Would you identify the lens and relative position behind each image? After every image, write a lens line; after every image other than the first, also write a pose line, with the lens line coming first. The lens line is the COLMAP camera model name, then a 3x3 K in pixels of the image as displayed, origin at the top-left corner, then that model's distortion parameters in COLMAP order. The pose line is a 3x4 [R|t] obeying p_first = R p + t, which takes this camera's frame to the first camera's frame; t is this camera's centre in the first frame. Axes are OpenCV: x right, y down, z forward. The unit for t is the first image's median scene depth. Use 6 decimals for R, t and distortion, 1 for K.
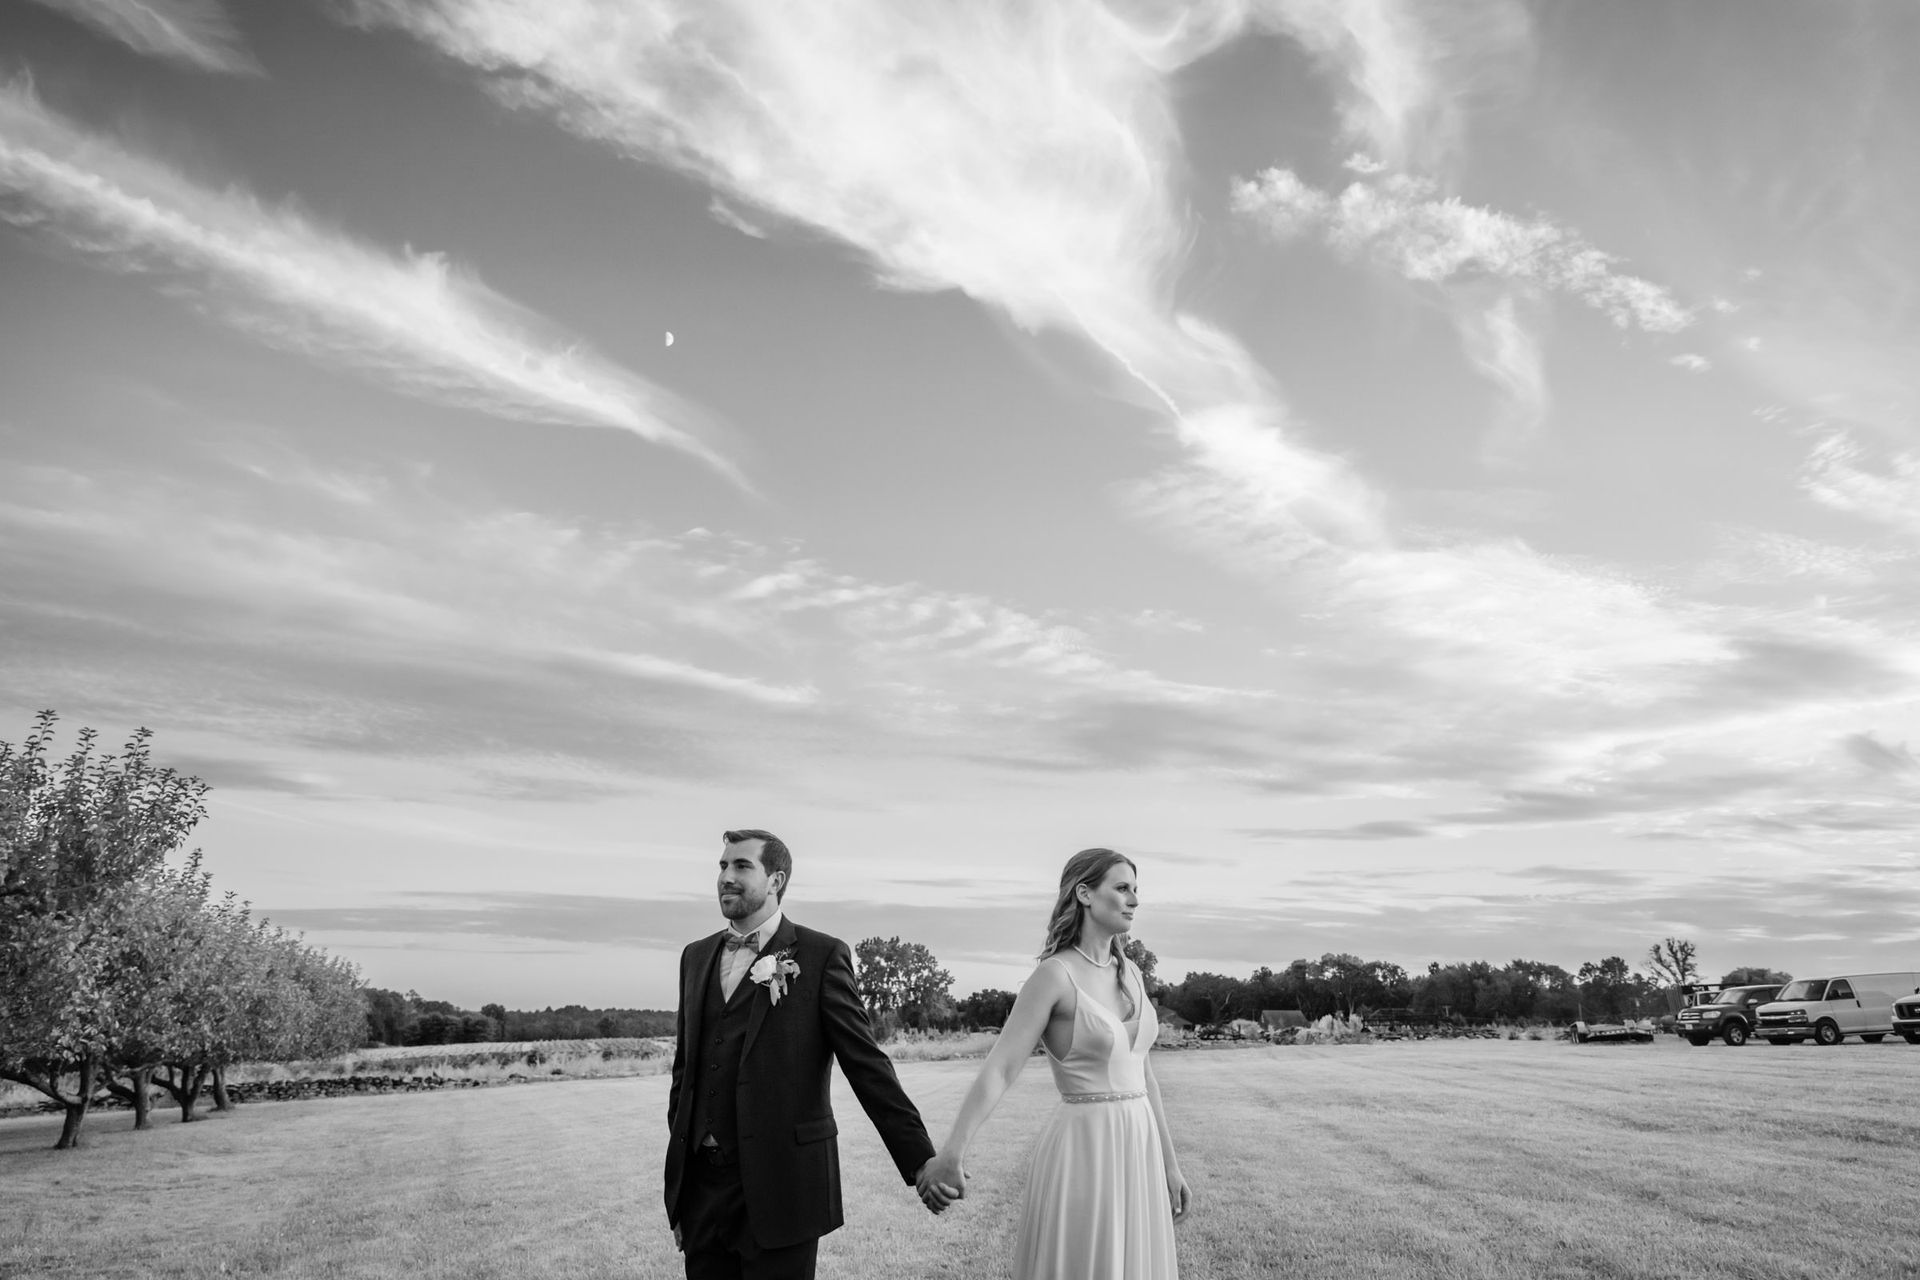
lens RADIAL K [[1299.4, 0, 960.0], [0, 1299.4, 640.0], [0, 0, 1]] dist [0.006378, 0.000325]
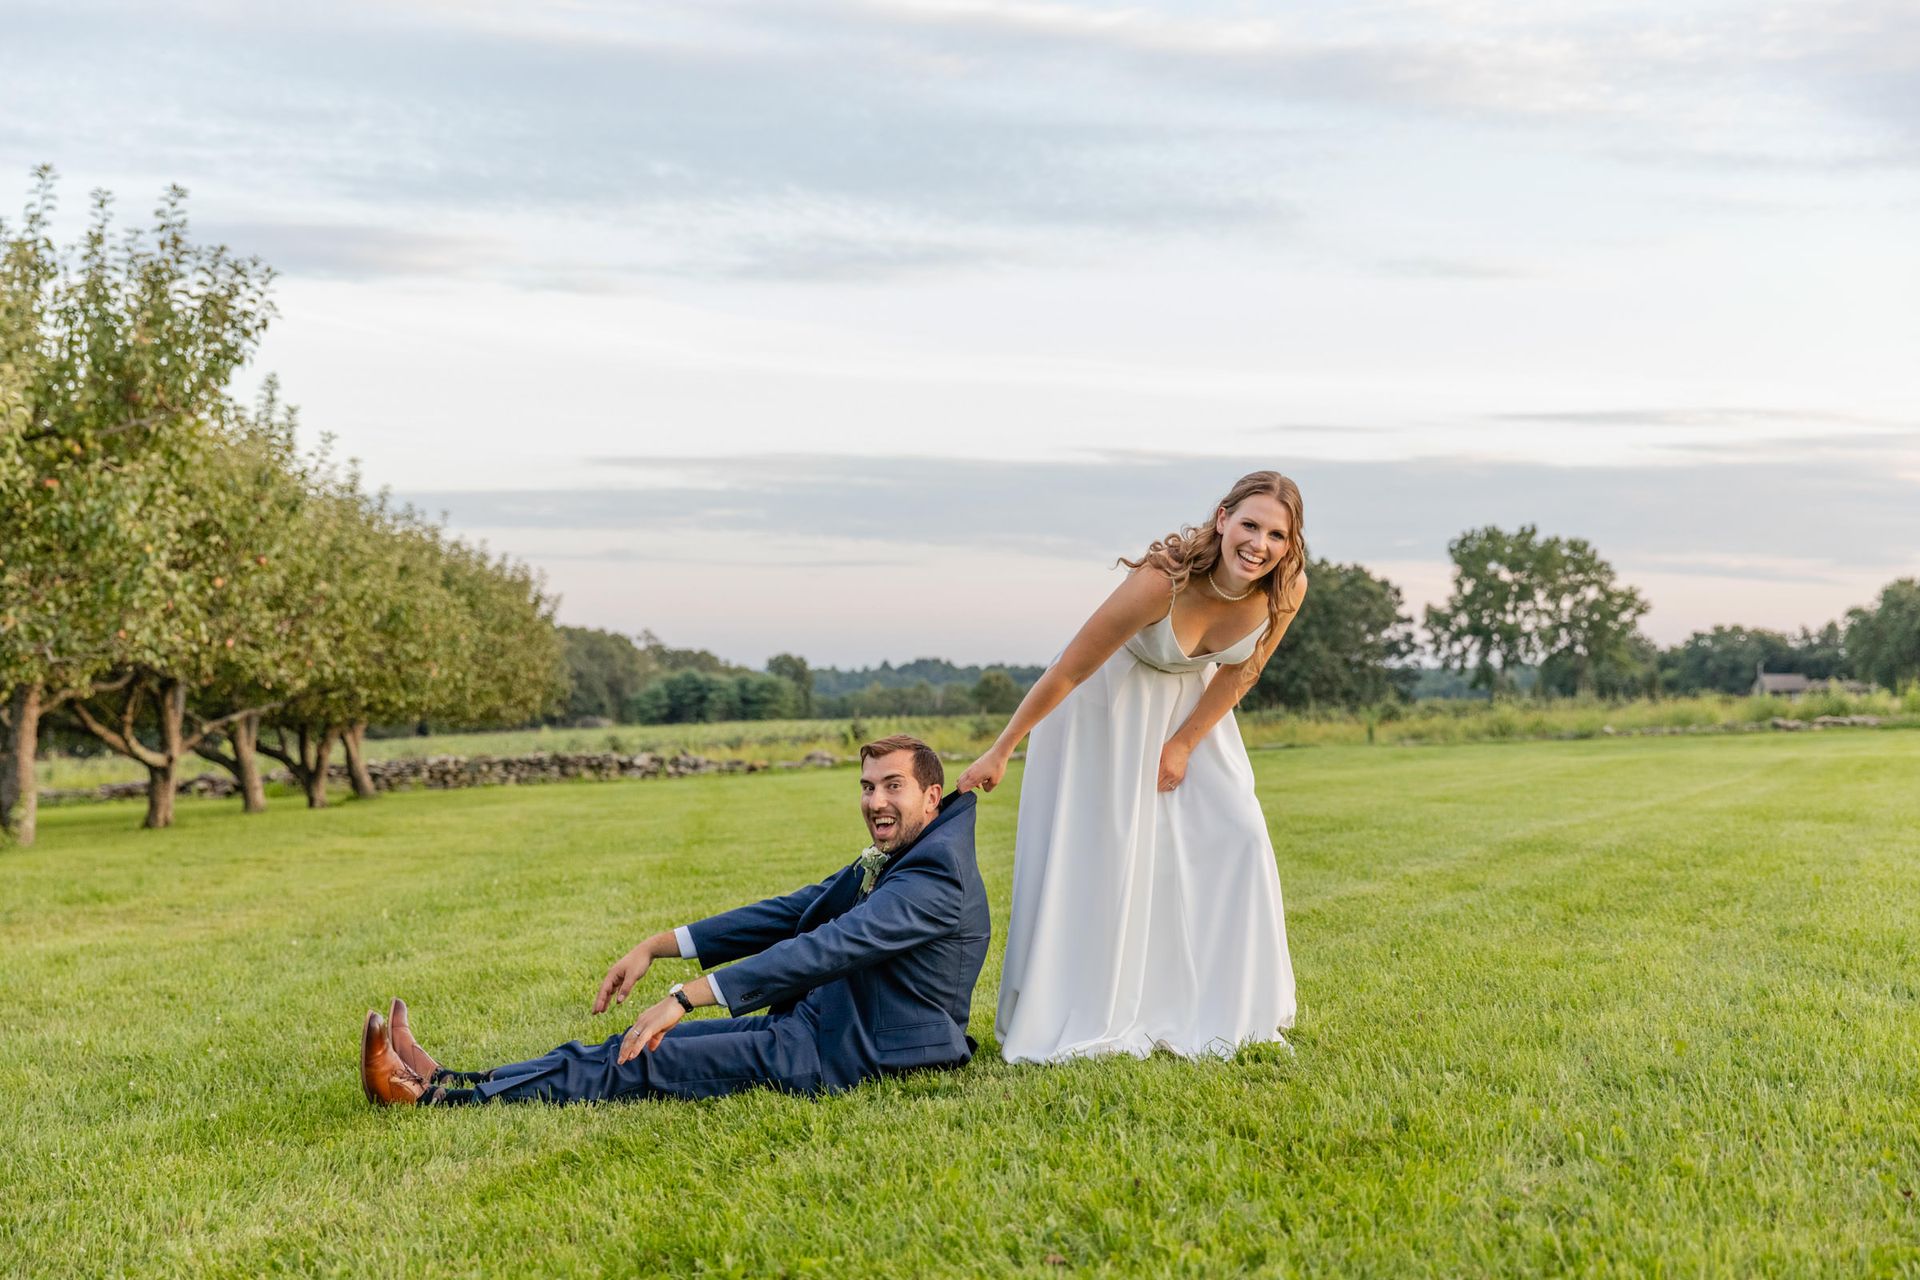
lens RADIAL K [[2699.4, 0, 960.0], [0, 2699.4, 640.0], [0, 0, 1]] dist [0.033367, 0.001974]
pose [[0.962392, -0.002033, -0.271656, 0.081233], [0.072154, 0.965969, 0.248391, -0.014097], [0.261906, -0.258651, 0.929787, -0.146893]]
